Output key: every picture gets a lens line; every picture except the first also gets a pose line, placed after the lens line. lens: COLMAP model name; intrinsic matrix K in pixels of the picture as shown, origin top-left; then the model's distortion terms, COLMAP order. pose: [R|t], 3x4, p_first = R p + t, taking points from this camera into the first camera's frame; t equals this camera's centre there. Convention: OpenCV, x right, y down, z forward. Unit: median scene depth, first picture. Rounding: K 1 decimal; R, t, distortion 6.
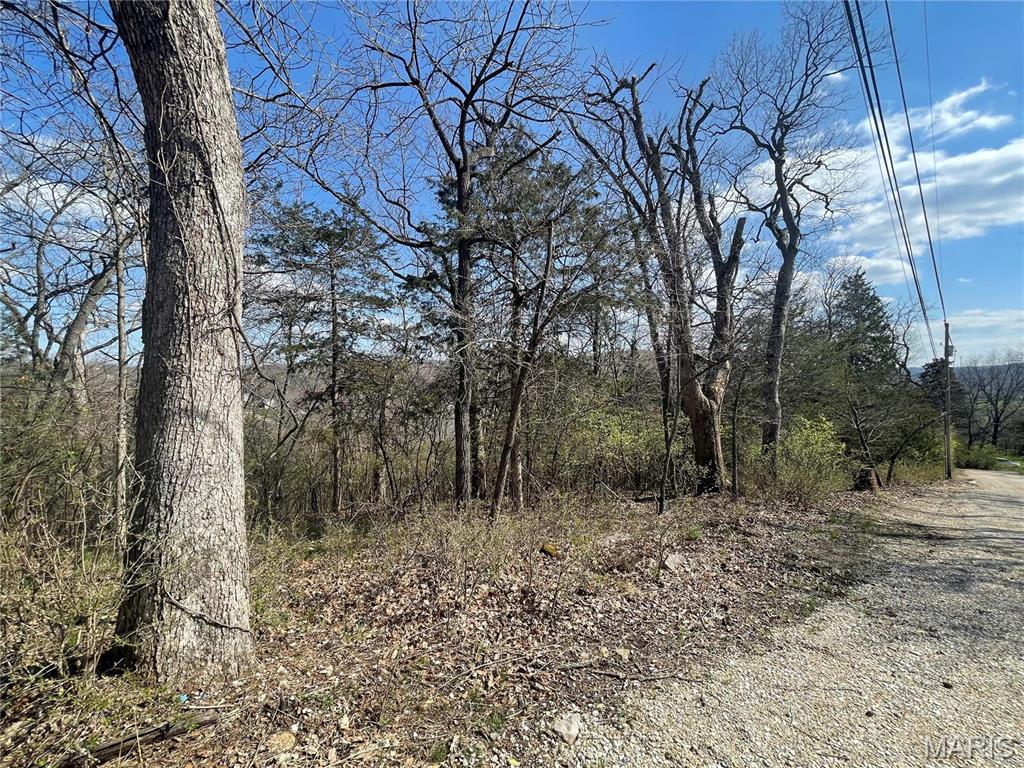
lens RADIAL K [[409.1, 0, 507.2], [0, 409.1, 388.9], [0, 0, 1]] dist [0.000372, -0.000953]
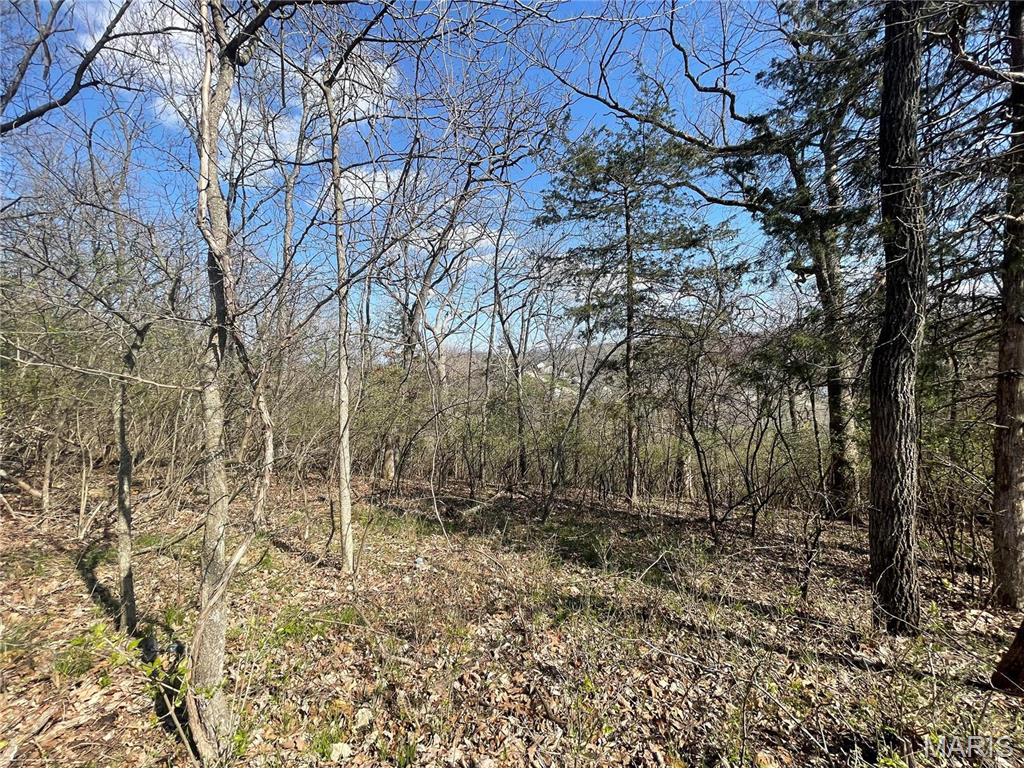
lens RADIAL K [[409.1, 0, 505.7], [0, 409.1, 389.8], [0, 0, 1]] dist [0.000372, -0.000953]
pose [[0.760361, 0.021035, -0.649160, -0.109510], [0.014997, 0.998640, 0.049925, 0.036248], [0.649327, -0.047697, 0.759012, 0.303612]]
